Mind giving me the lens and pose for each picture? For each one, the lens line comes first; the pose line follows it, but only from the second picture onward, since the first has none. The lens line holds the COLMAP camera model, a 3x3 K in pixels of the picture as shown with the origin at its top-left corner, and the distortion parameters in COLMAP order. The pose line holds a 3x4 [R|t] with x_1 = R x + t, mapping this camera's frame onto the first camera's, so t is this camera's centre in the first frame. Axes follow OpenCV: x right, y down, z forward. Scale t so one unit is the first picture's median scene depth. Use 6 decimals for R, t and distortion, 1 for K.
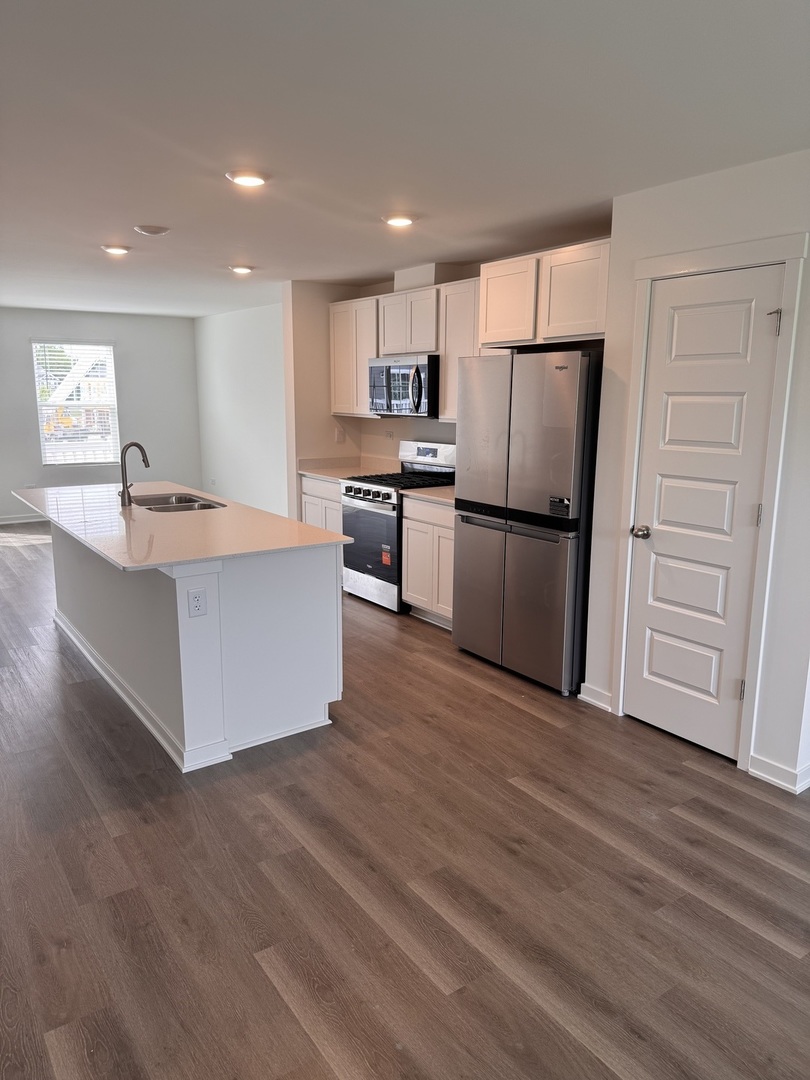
lens RADIAL K [[760.5, 0, 410.2], [0, 760.5, 532.3], [0, 0, 1]] dist [0.043388, -0.010981]
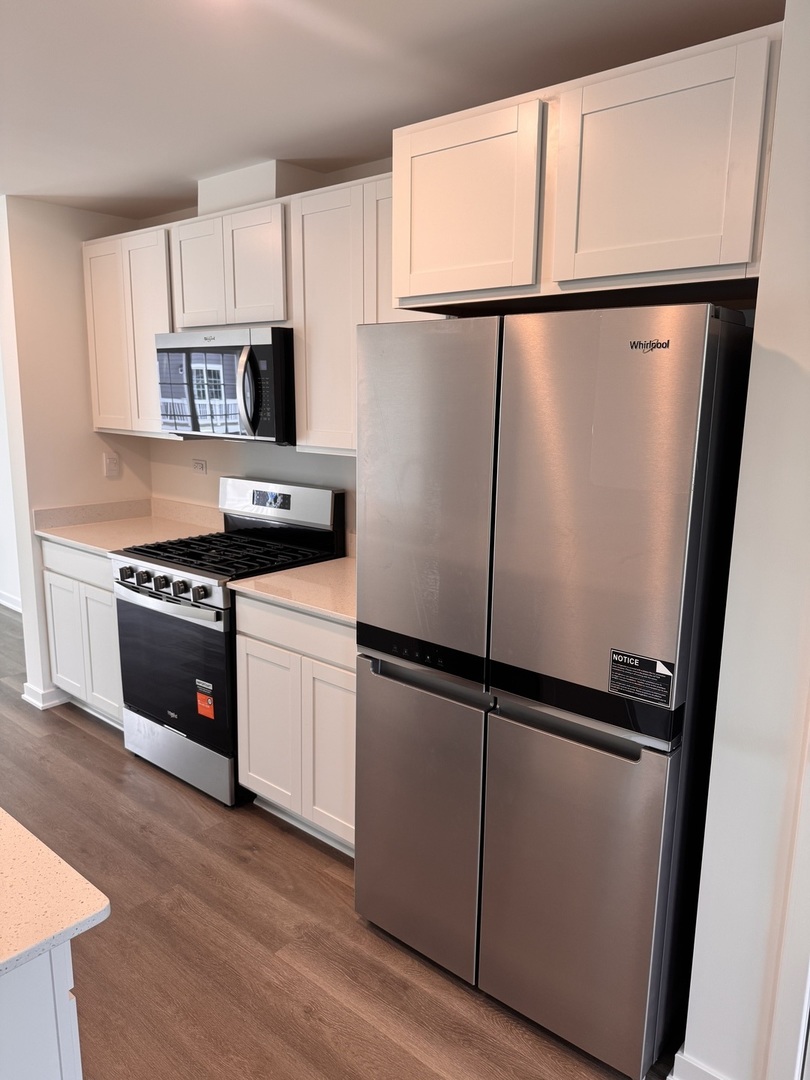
lens RADIAL K [[760.5, 0, 415.7], [0, 760.5, 530.2], [0, 0, 1]] dist [0.043388, -0.010981]
pose [[0.966908, -0.040174, 0.251944, -0.019256], [0.039968, 0.999183, 0.005937, -0.087561], [-0.251977, 0.004329, 0.967724, 0.445608]]
